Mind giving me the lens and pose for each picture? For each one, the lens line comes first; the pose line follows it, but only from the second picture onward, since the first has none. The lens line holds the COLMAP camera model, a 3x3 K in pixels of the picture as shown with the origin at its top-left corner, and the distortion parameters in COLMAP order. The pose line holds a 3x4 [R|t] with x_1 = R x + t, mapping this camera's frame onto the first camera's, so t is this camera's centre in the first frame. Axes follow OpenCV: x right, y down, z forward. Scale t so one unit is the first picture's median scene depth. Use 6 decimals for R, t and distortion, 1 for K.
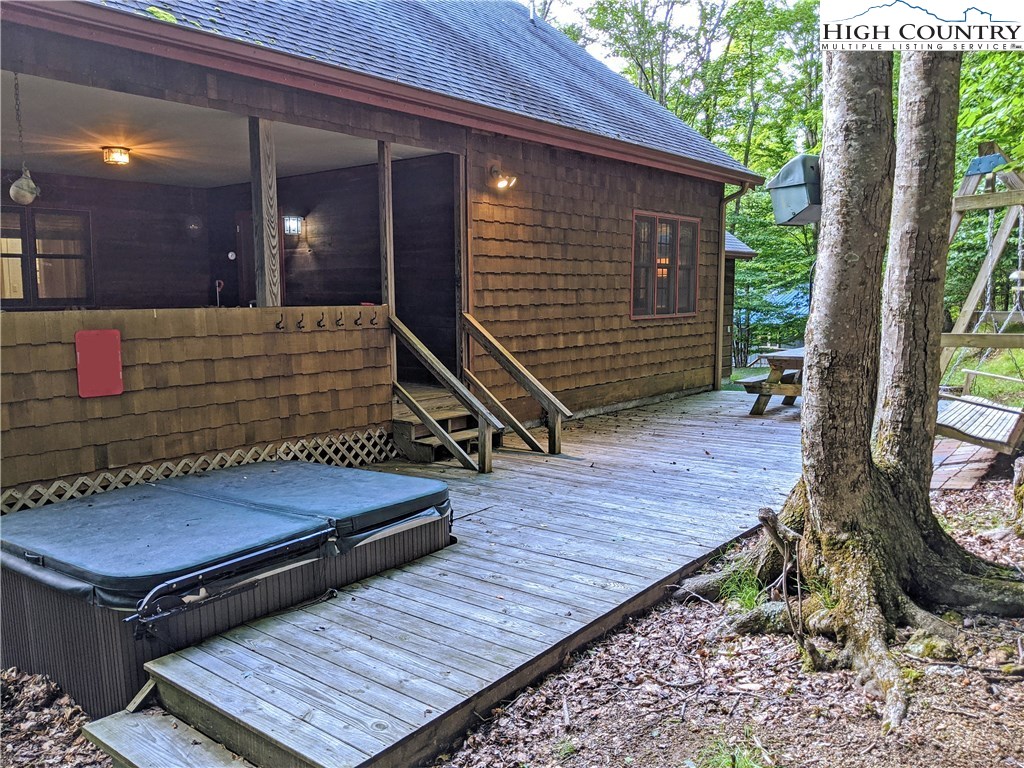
lens RADIAL K [[815.3, 0, 511.6], [0, 815.3, 386.6], [0, 0, 1]] dist [0.084240, -0.144894]
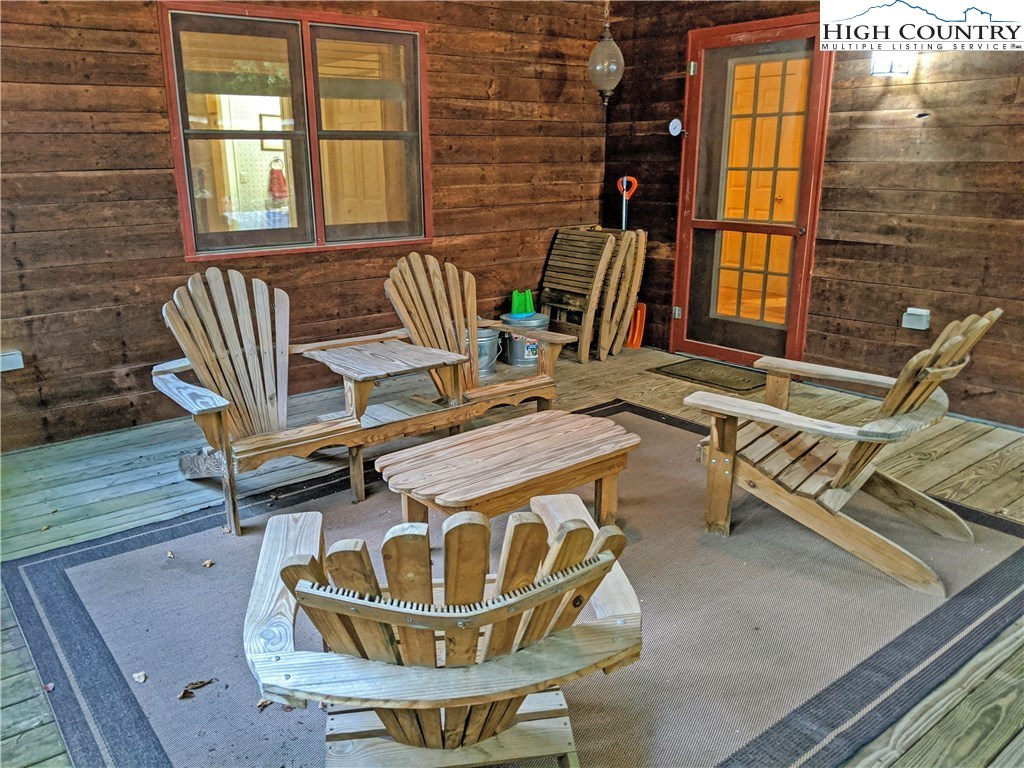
lens RADIAL K [[815.3, 0, 511.6], [0, 815.3, 386.6], [0, 0, 1]] dist [0.084240, -0.144894]
pose [[0.978406, 0.058273, -0.198307, -0.348693], [-0.026404, 0.986812, 0.159705, -0.087940], [0.204999, -0.151020, 0.967041, 0.515123]]
